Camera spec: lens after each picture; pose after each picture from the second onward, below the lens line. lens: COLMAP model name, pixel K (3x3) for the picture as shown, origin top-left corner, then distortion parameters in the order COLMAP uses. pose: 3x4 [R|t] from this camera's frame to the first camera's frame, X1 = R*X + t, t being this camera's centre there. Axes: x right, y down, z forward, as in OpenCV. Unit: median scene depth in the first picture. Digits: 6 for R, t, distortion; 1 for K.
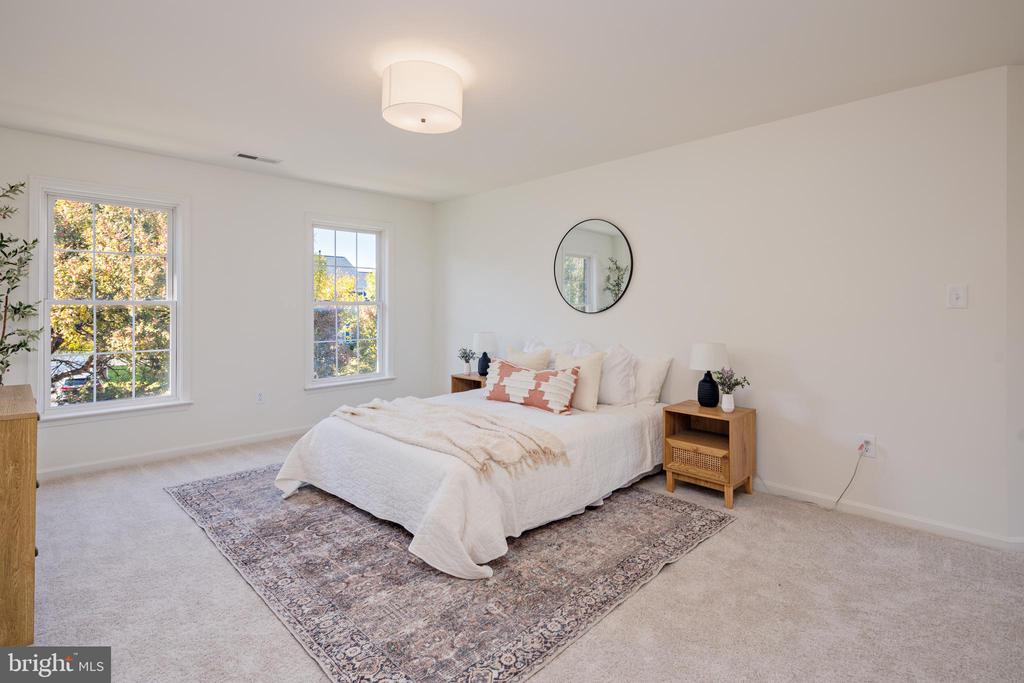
lens RADIAL K [[494.8, 0, 505.2], [0, 494.8, 304.3], [0, 0, 1]] dist [-0.001294, -0.001454]
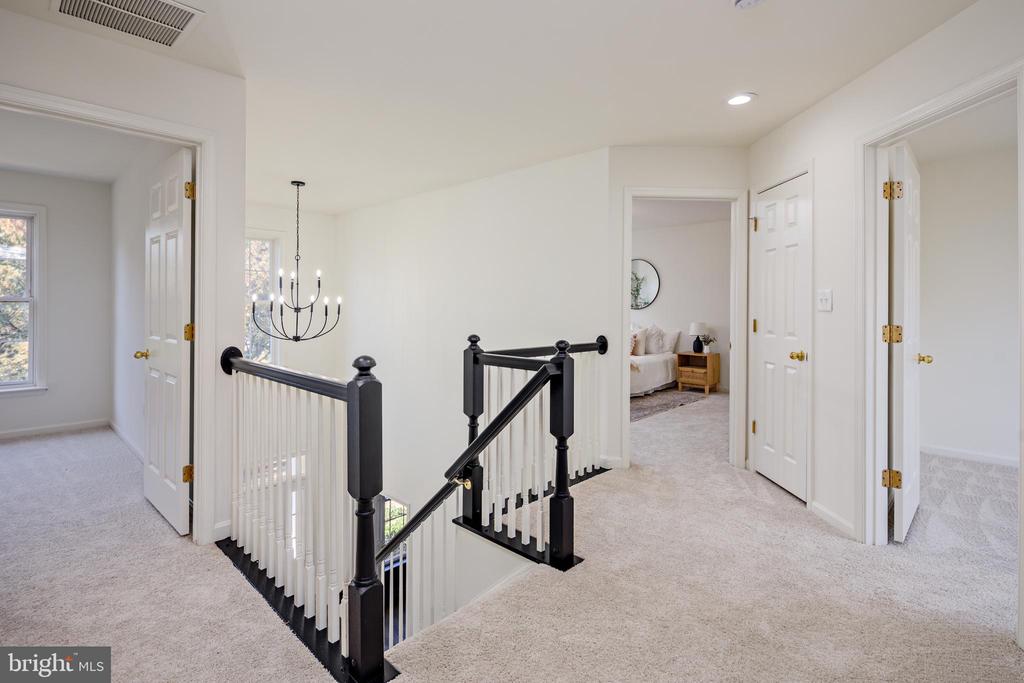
lens RADIAL K [[494.8, 0, 514.9], [0, 494.8, 306.4], [0, 0, 1]] dist [-0.001294, -0.001454]
pose [[0.999631, -0.003468, 0.026937, -0.474799], [0.003315, 0.999978, 0.005715, -0.007662], [-0.026956, -0.005624, 0.999621, -1.210863]]
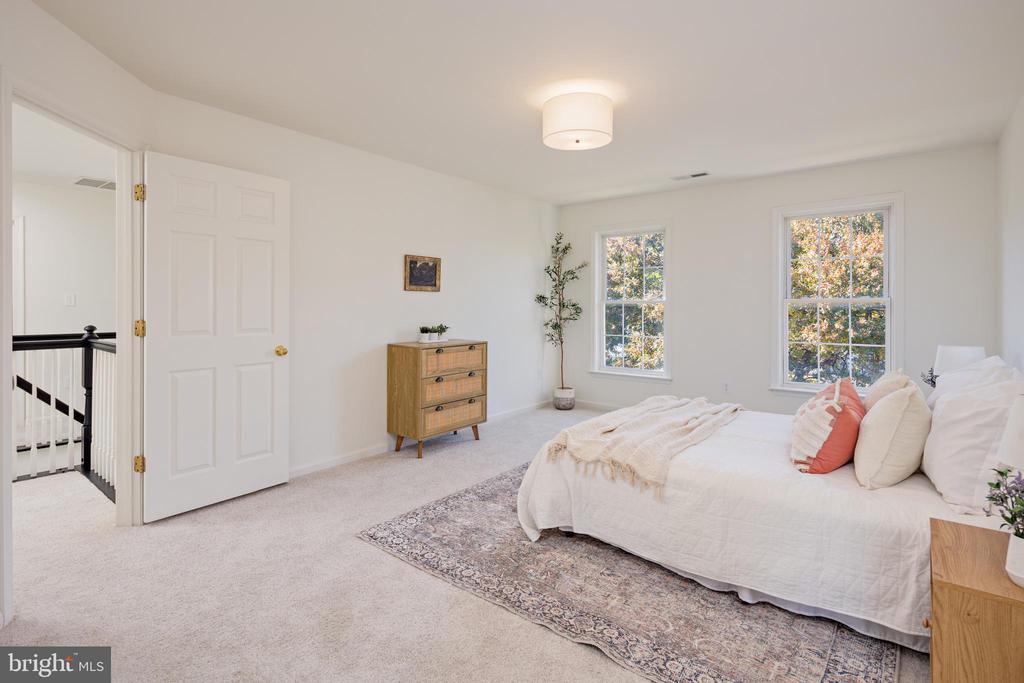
lens RADIAL K [[494.8, 0, 509.0], [0, 494.8, 298.3], [0, 0, 1]] dist [-0.001294, -0.001454]
pose [[0.124965, -0.009979, -0.992111, 0.797074], [0.000257, 0.999950, -0.010026, 0.004190], [0.992161, 0.000998, 0.124961, 0.585392]]
